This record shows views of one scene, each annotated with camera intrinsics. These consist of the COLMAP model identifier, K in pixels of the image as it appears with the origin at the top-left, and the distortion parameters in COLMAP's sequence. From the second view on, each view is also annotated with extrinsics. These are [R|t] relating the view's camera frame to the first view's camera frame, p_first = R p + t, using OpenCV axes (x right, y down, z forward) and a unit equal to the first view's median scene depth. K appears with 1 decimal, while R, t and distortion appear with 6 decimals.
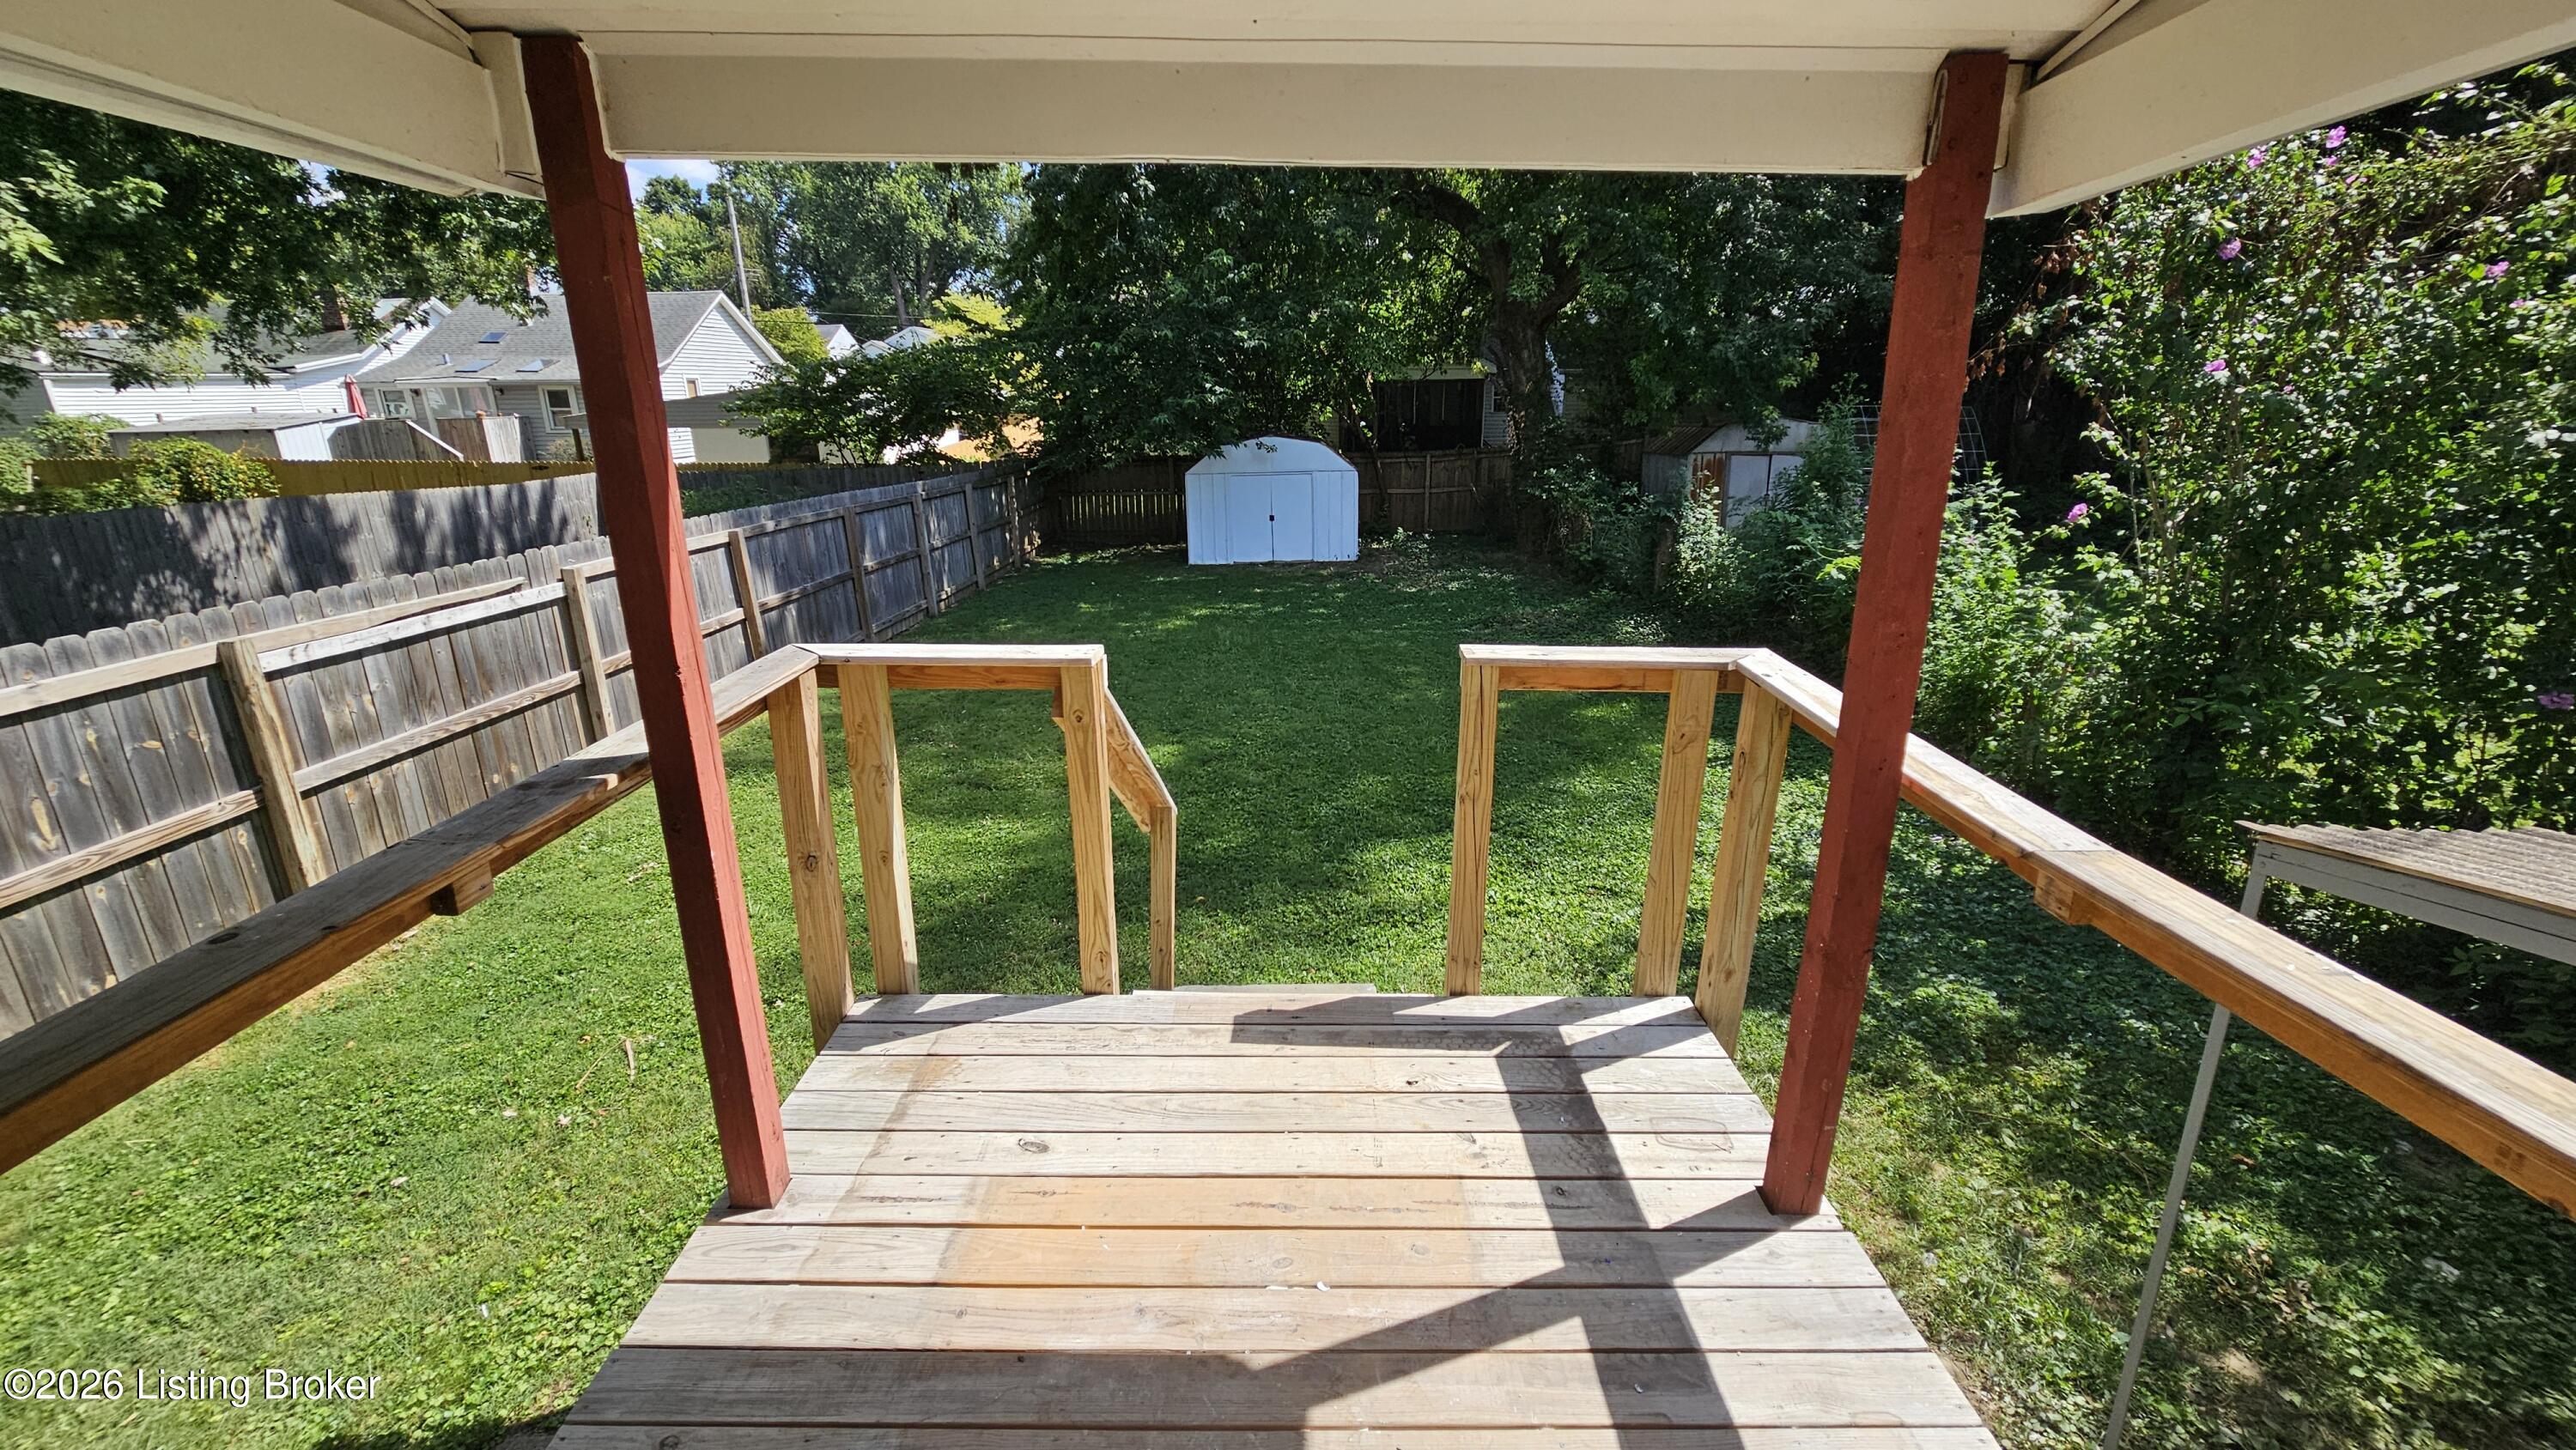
lens RADIAL K [[1060.5, 0, 1294.1], [0, 1060.5, 711.4], [0, 0, 1]] dist [0.003927, -0.000128]
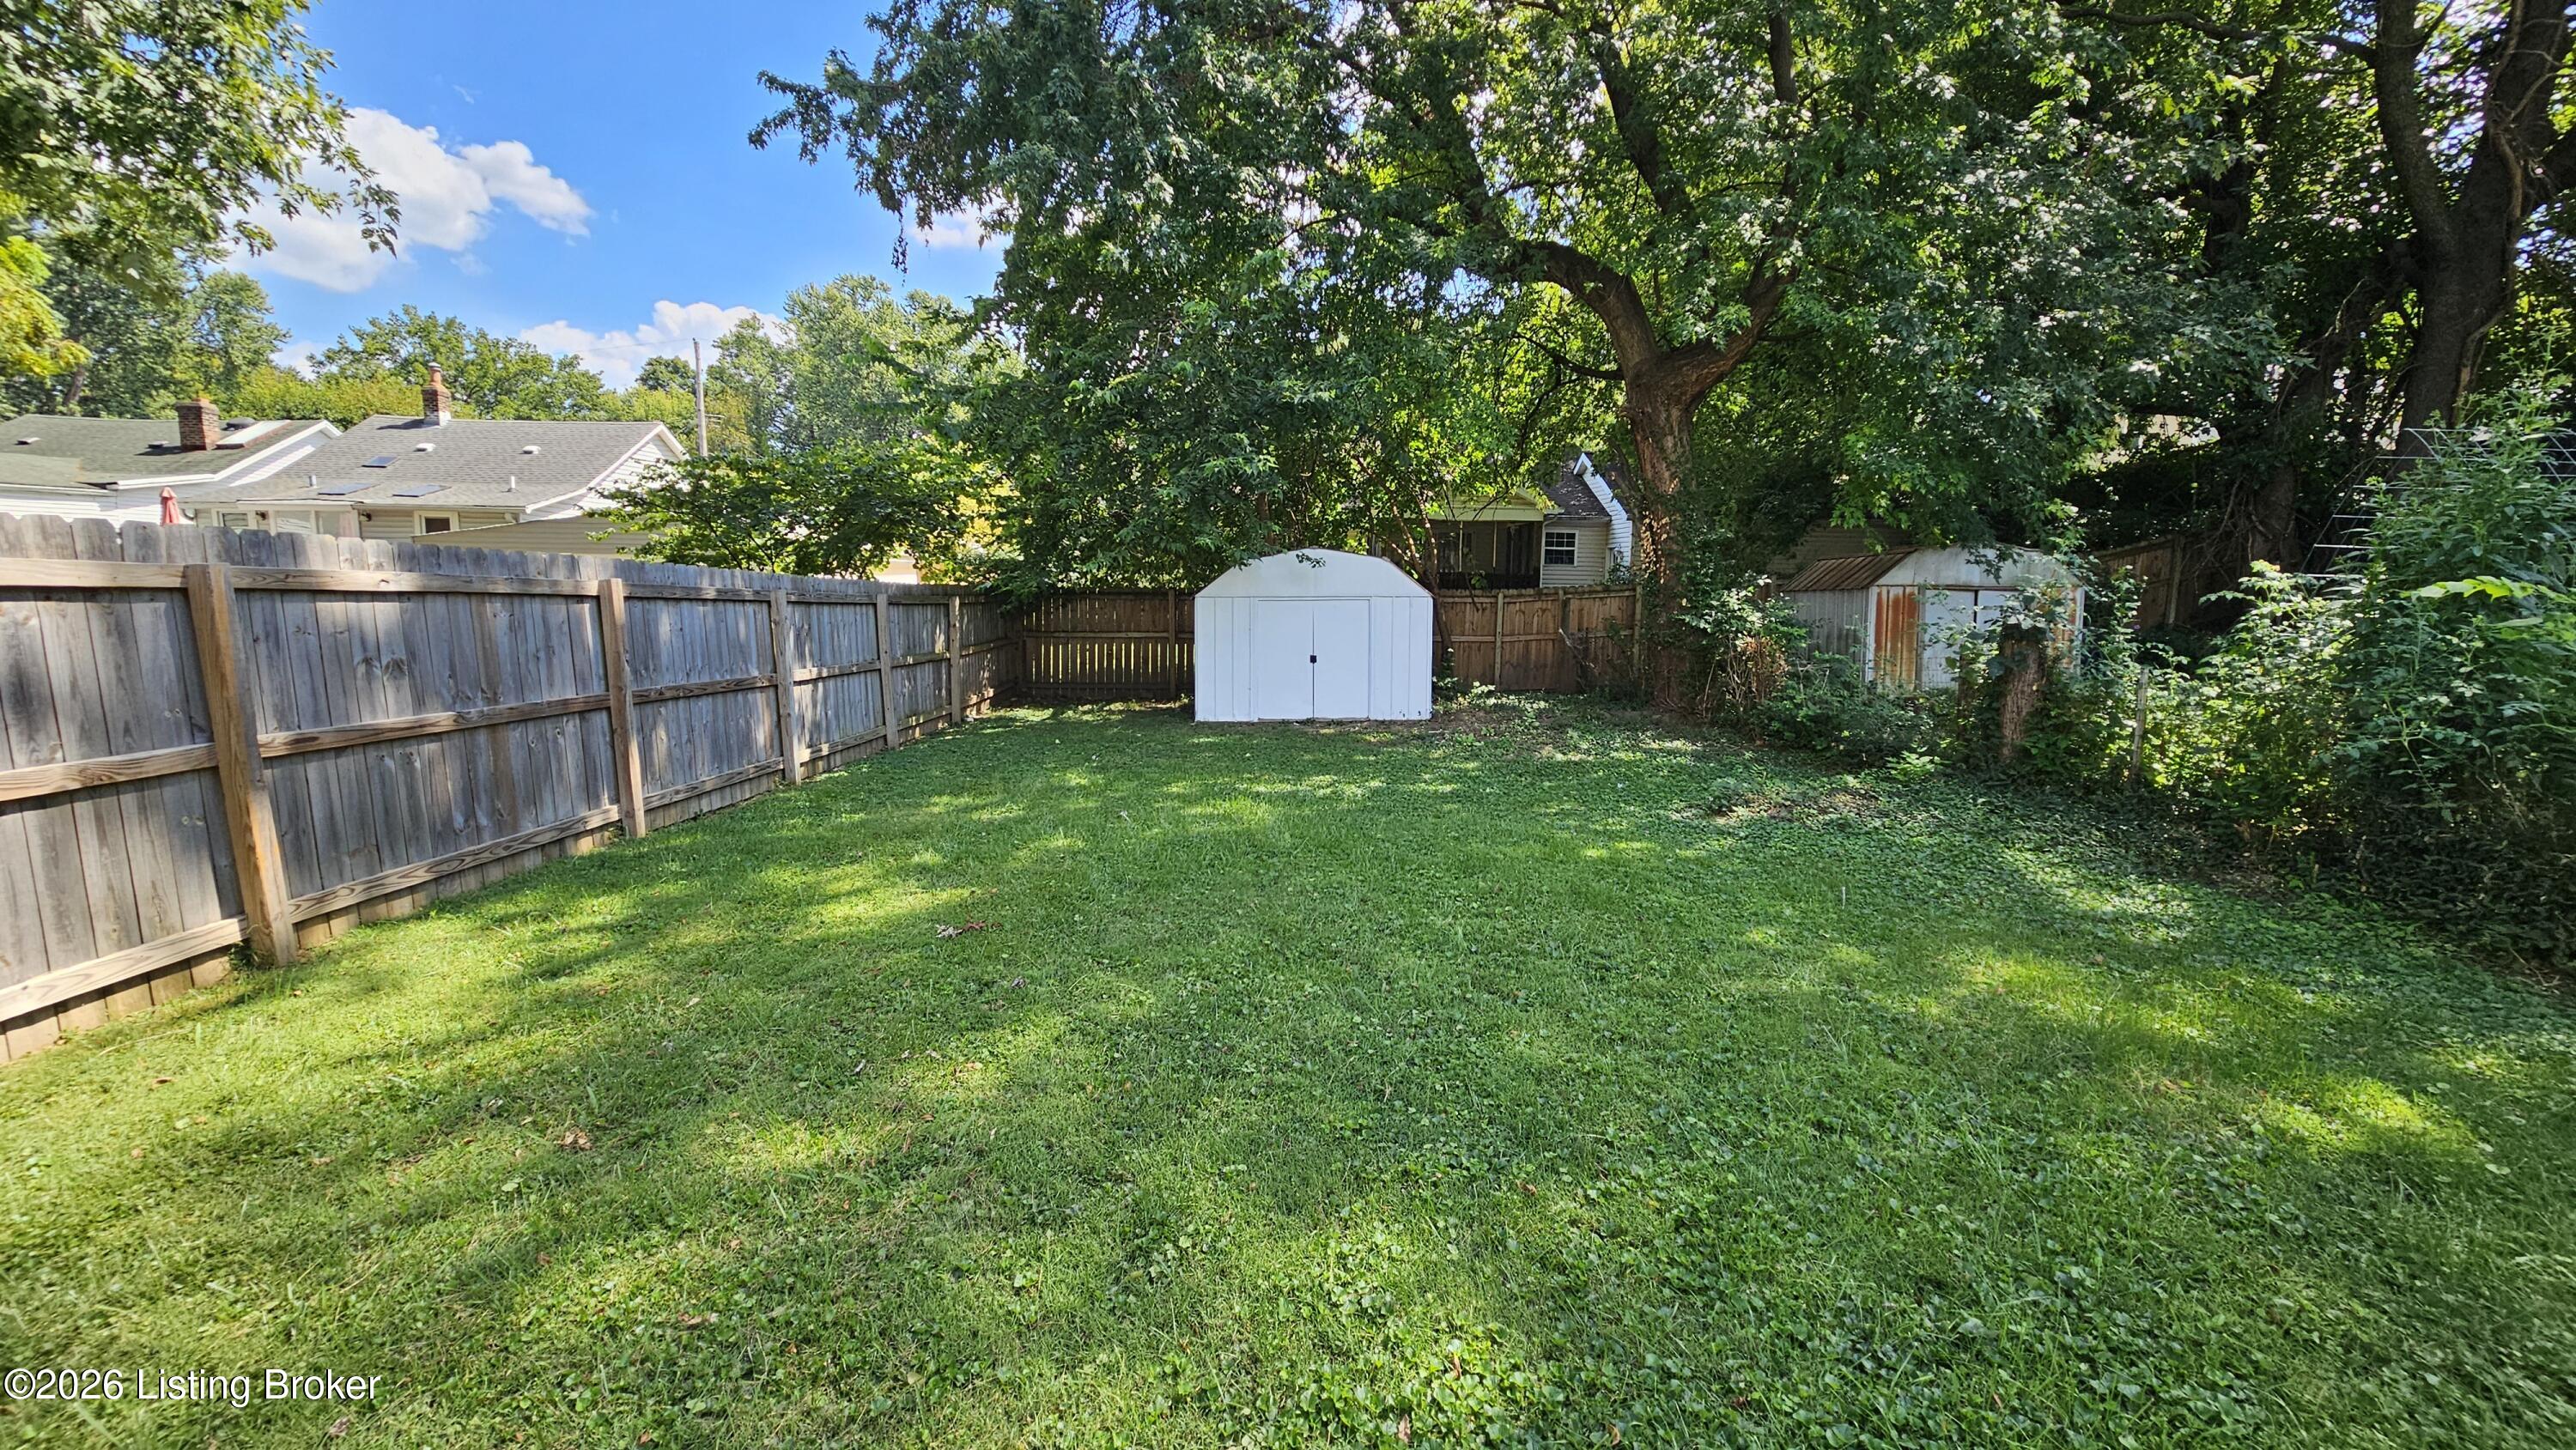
lens RADIAL K [[1060.5, 0, 1305.6], [0, 1060.5, 710.5], [0, 0, 1]] dist [0.003927, -0.000128]
pose [[0.999459, 0.017079, 0.028114, -0.045742], [-0.011904, 0.984513, -0.174906, -0.021172], [-0.030666, 0.174477, 0.984184, 0.292961]]
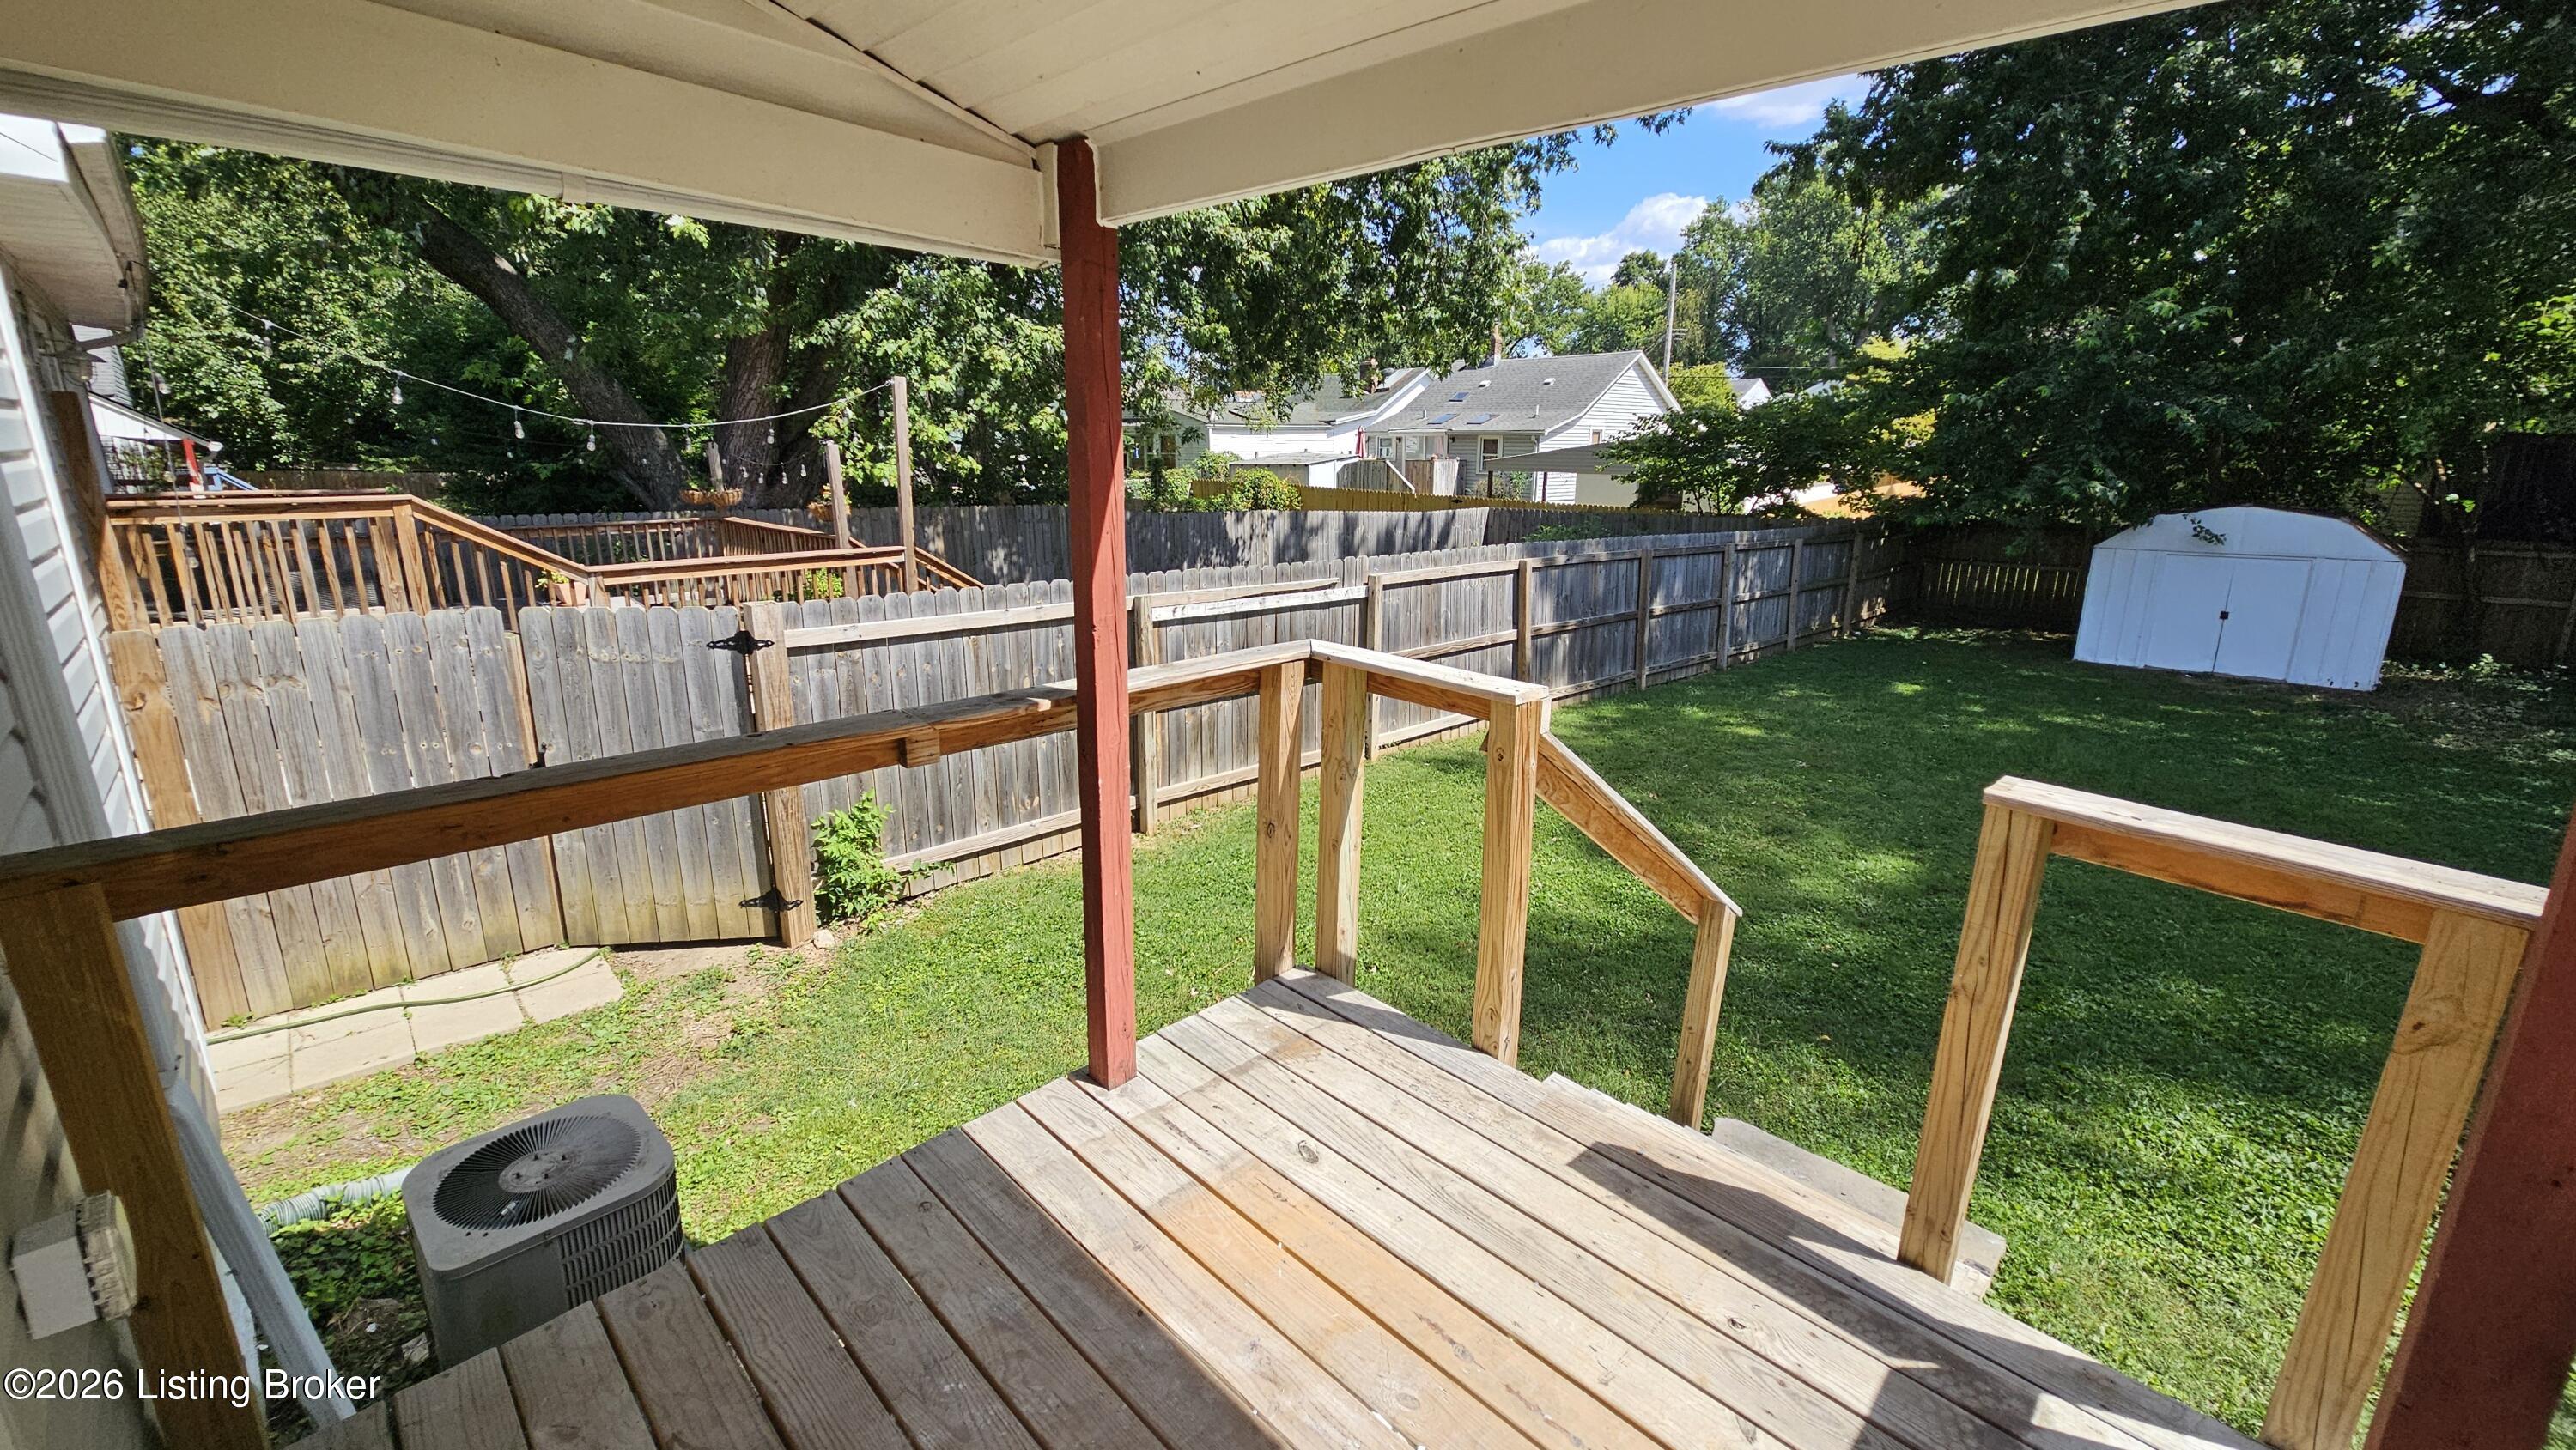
lens RADIAL K [[1060.5, 0, 1285.4], [0, 1060.5, 710.4], [0, 0, 1]] dist [0.003927, -0.000128]
pose [[0.698834, 0.187403, -0.690297, 0.046217], [-0.220145, 0.974575, 0.041712, -0.004722], [0.680564, 0.122816, 0.722322, 0.027051]]
